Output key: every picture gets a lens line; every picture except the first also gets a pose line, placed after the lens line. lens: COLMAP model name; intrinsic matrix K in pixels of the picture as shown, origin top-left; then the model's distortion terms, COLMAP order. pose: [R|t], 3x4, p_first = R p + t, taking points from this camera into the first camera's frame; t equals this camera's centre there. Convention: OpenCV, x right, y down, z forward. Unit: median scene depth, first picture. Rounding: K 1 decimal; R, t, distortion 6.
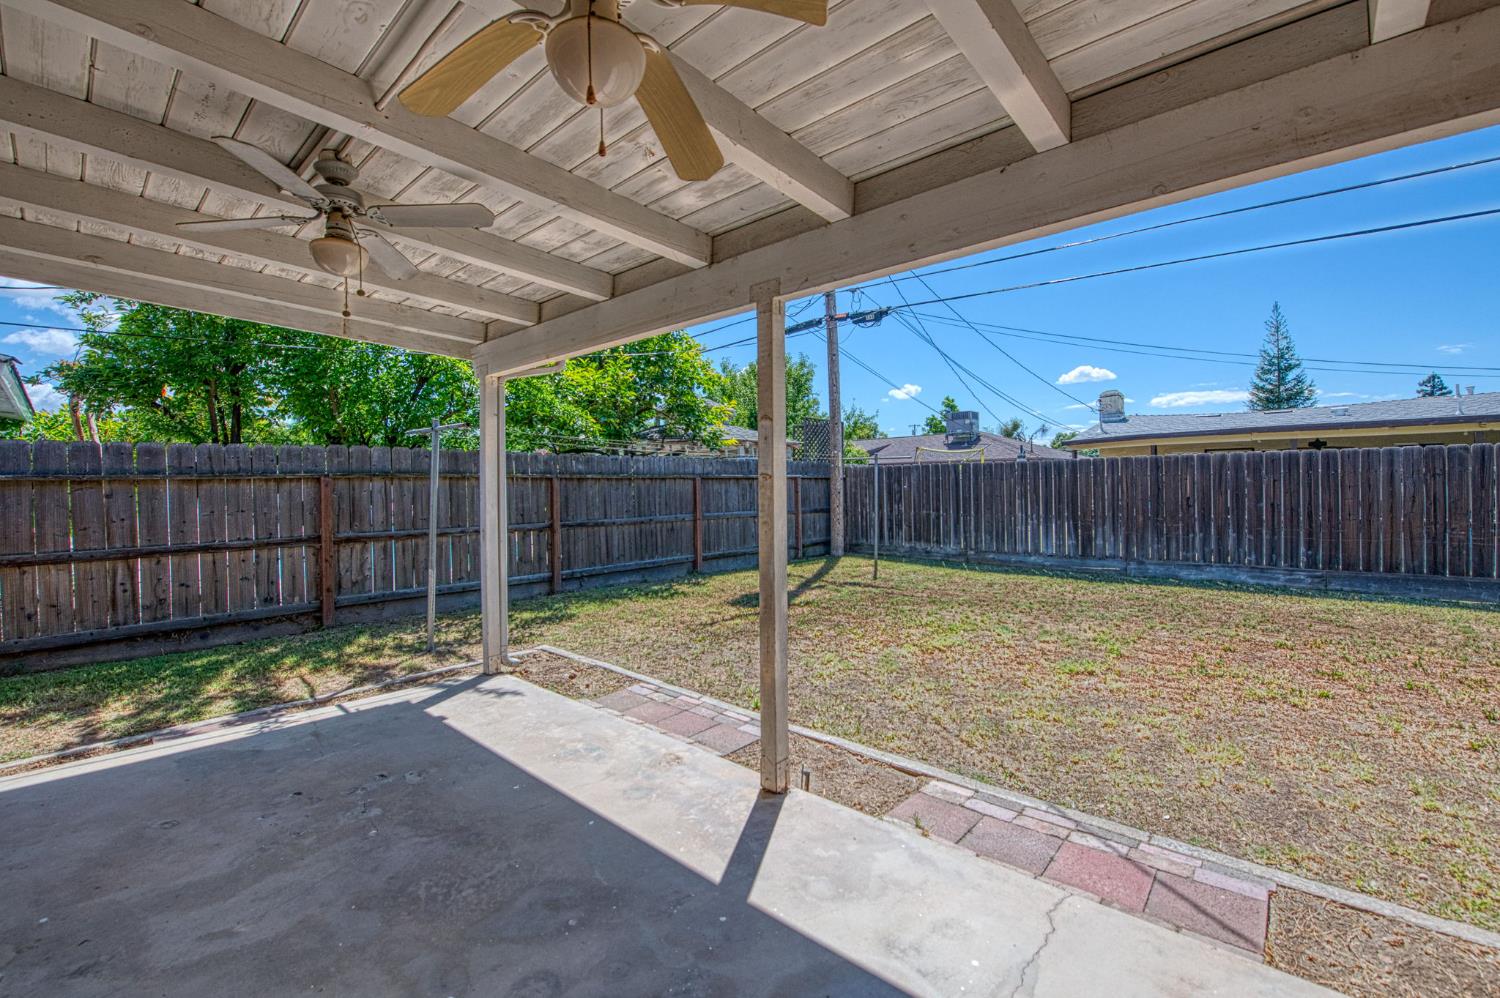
lens RADIAL K [[601.3, 0, 747.0], [0, 601.3, 505.5], [0, 0, 1]] dist [-0.020334, -0.000150]
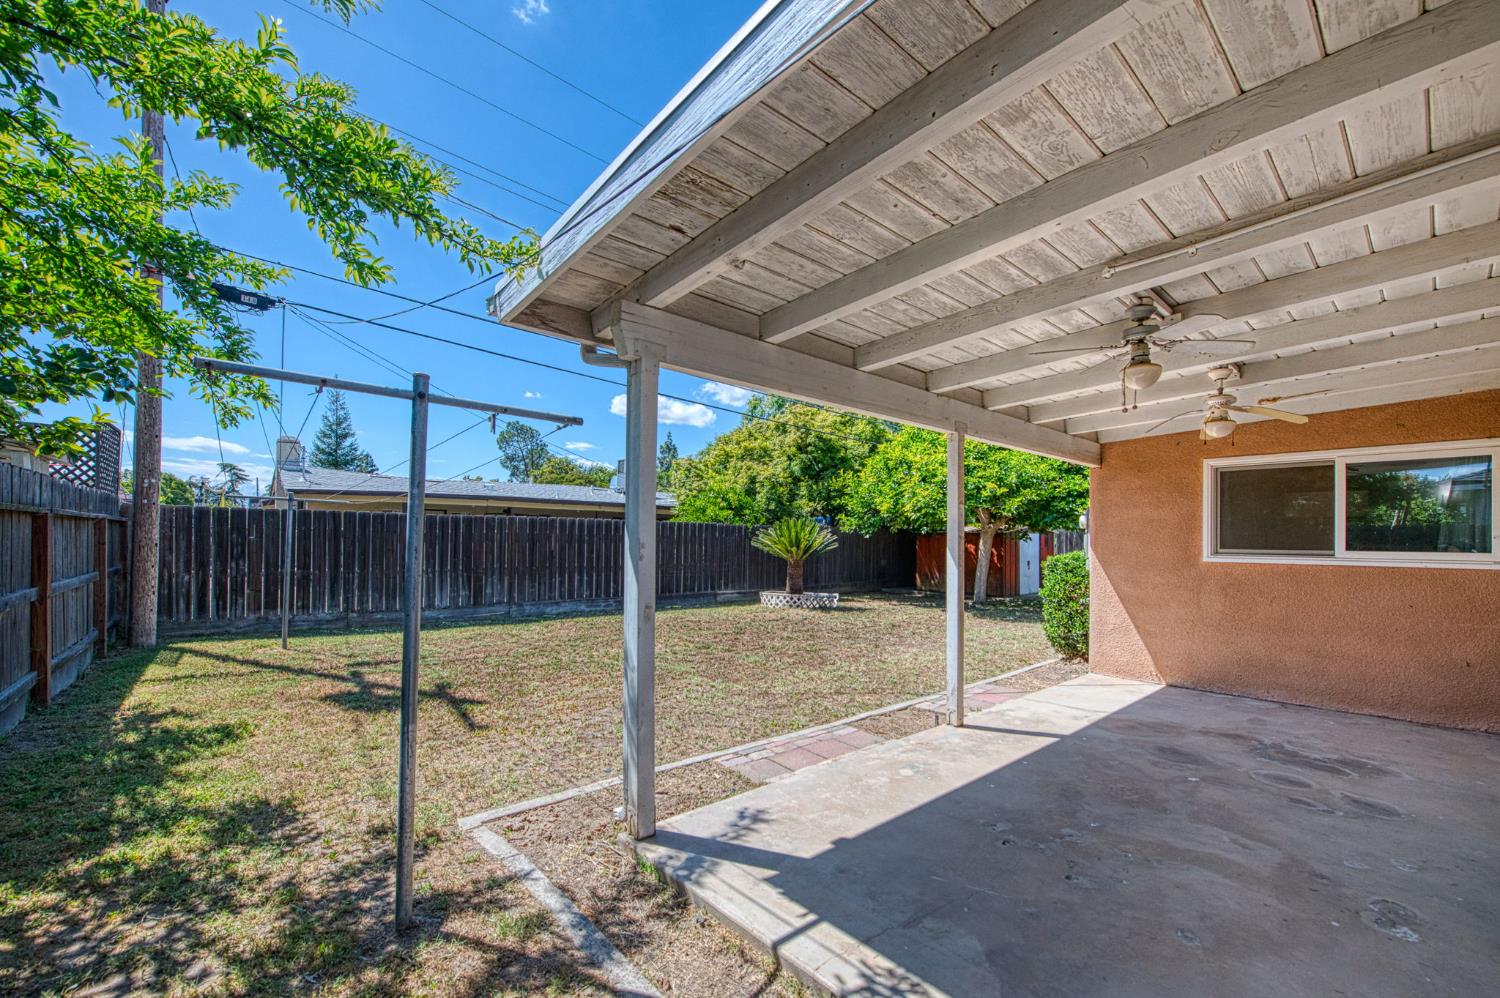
lens RADIAL K [[604.8, 0, 749.4], [0, 604.8, 546.6], [0, 0, 1]] dist [-0.023936, -0.000120]
pose [[0.157456, 0.003556, 0.987520, -1.084261], [0.017668, 0.999823, -0.006418, -0.013453], [-0.987368, 0.018458, 0.157365, 0.830138]]
